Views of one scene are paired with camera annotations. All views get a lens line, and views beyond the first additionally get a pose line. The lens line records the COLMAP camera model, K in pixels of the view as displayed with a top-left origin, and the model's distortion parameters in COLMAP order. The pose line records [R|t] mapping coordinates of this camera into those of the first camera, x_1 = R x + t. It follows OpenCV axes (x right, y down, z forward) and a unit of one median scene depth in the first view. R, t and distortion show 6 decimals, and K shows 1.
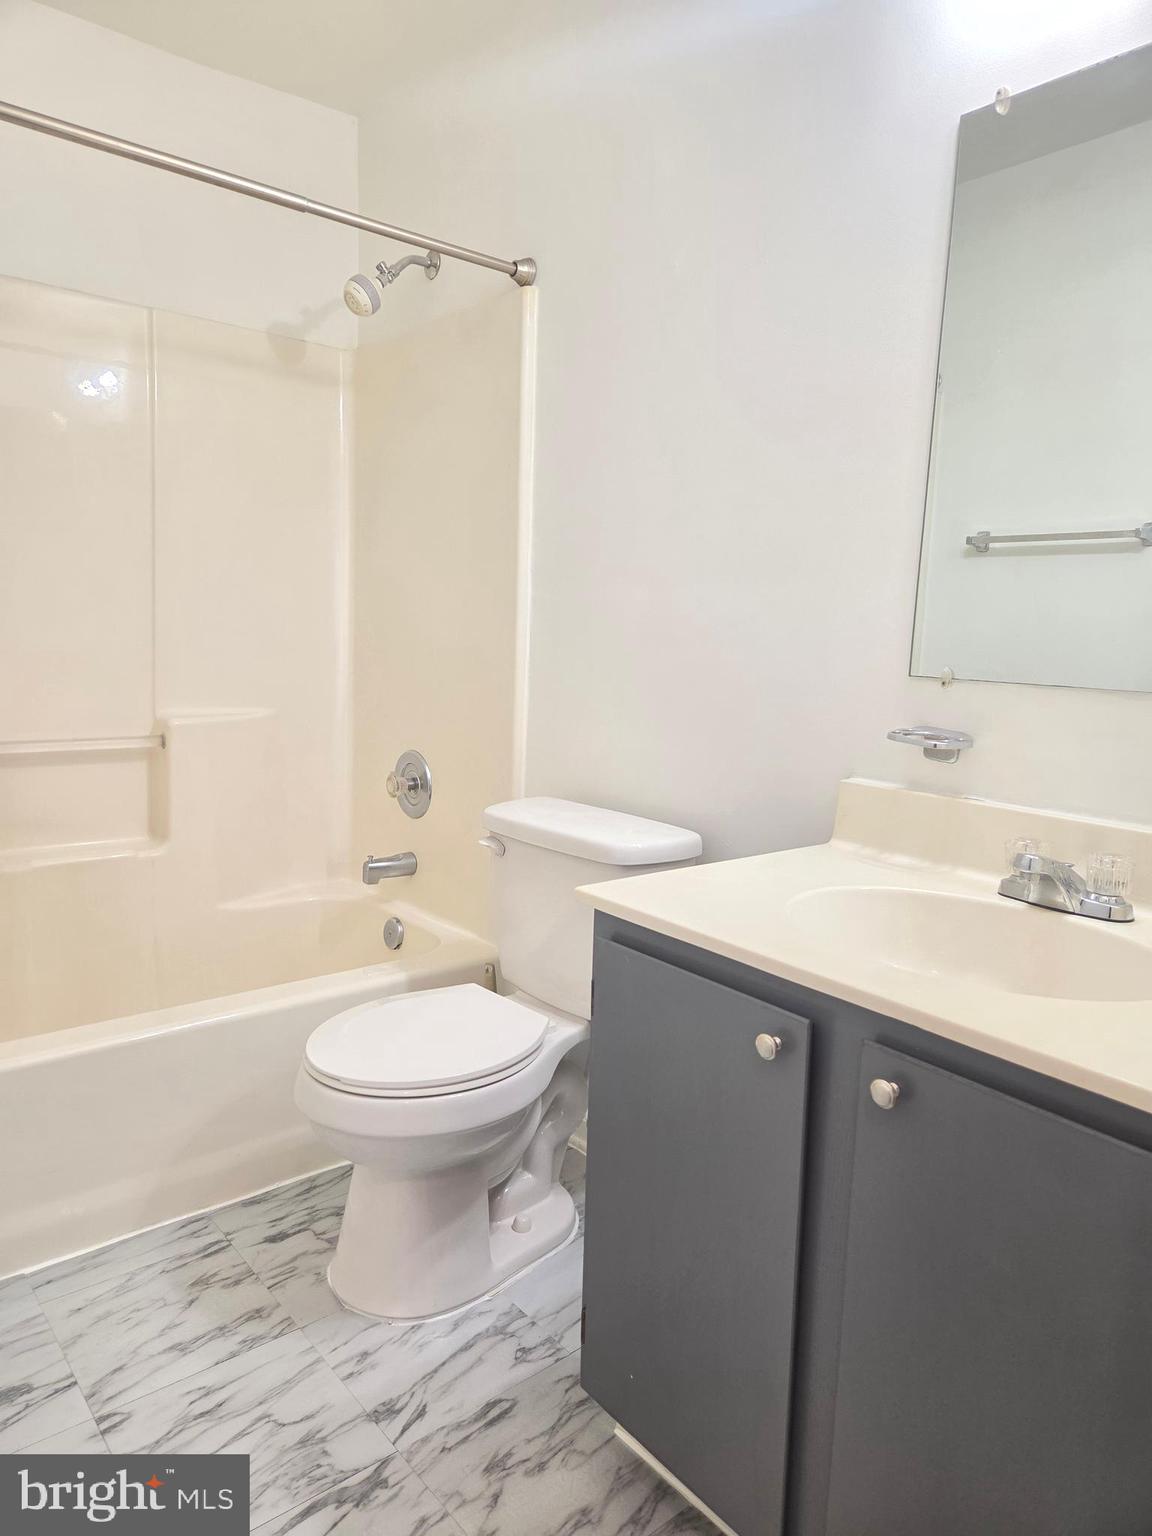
lens RADIAL K [[1035.8, 0, 574.8], [0, 1035.8, 768.5], [0, 0, 1]] dist [0.057907, -0.042221]
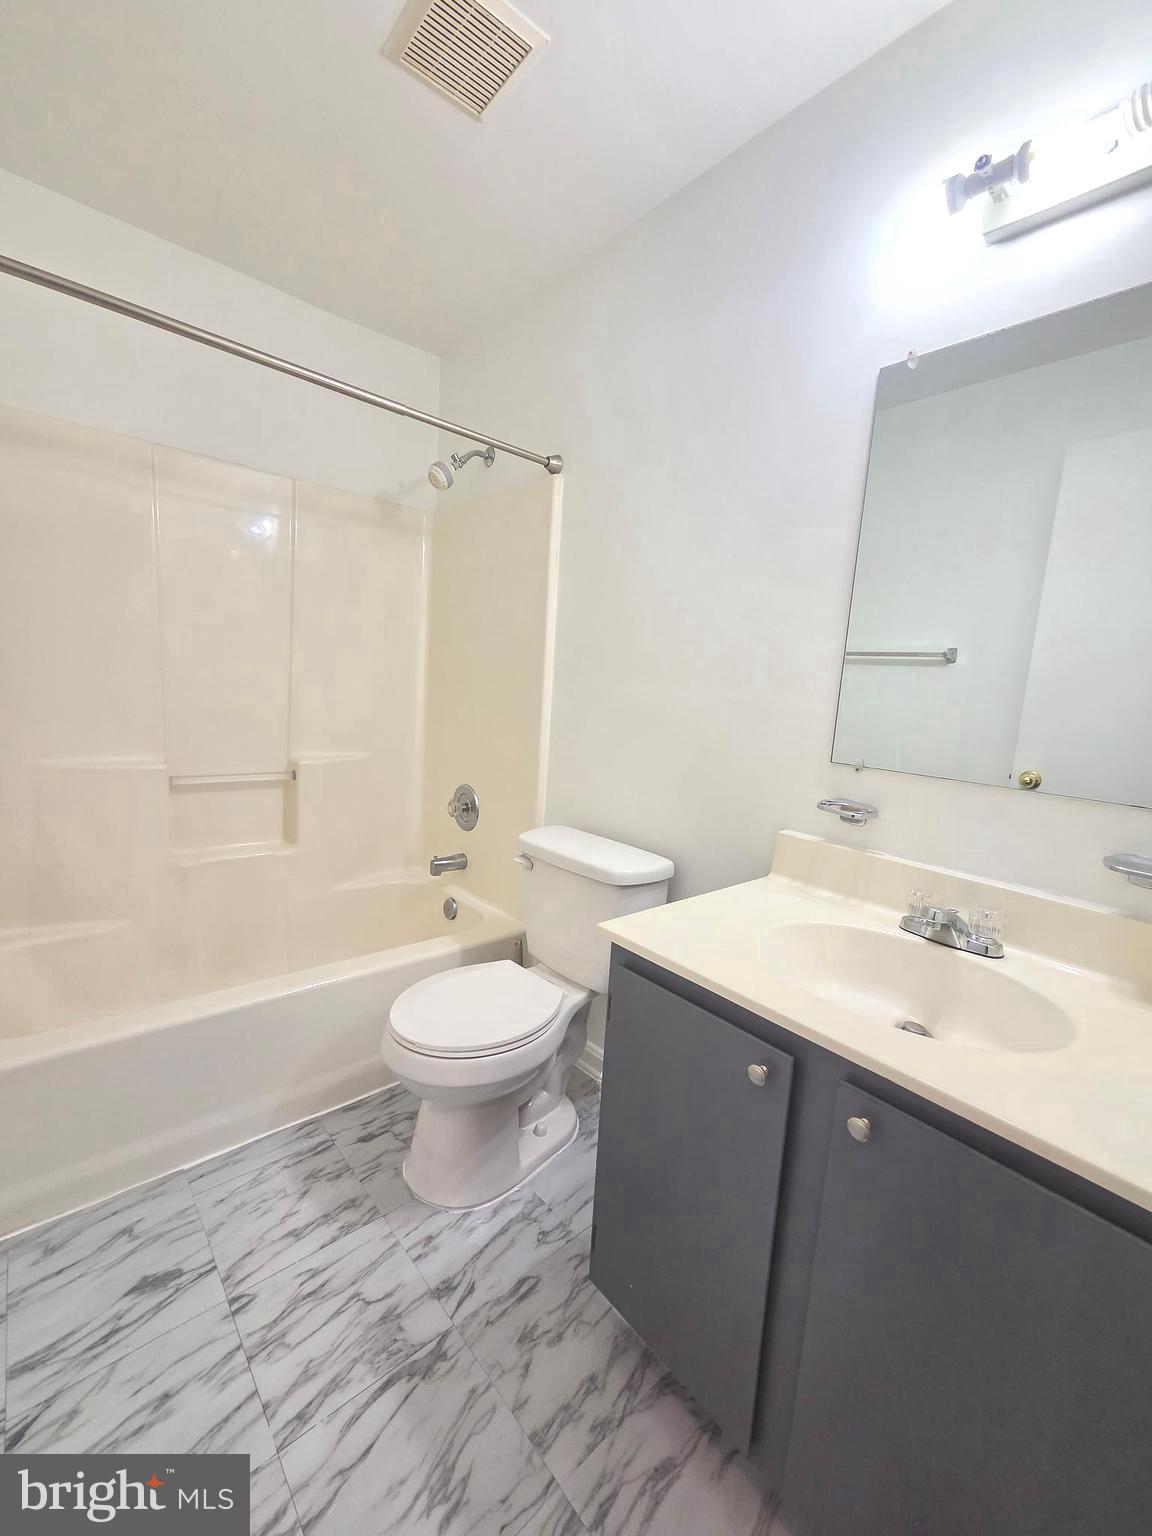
lens RADIAL K [[630.5, 0, 586.8], [0, 630.5, 773.0], [0, 0, 1]] dist [-0.005358, 0.006665]
pose [[0.998523, 0.023582, 0.048950, -0.045960], [-0.023916, 0.999695, 0.006238, -0.067099], [-0.048788, -0.007400, 0.998782, 0.156386]]
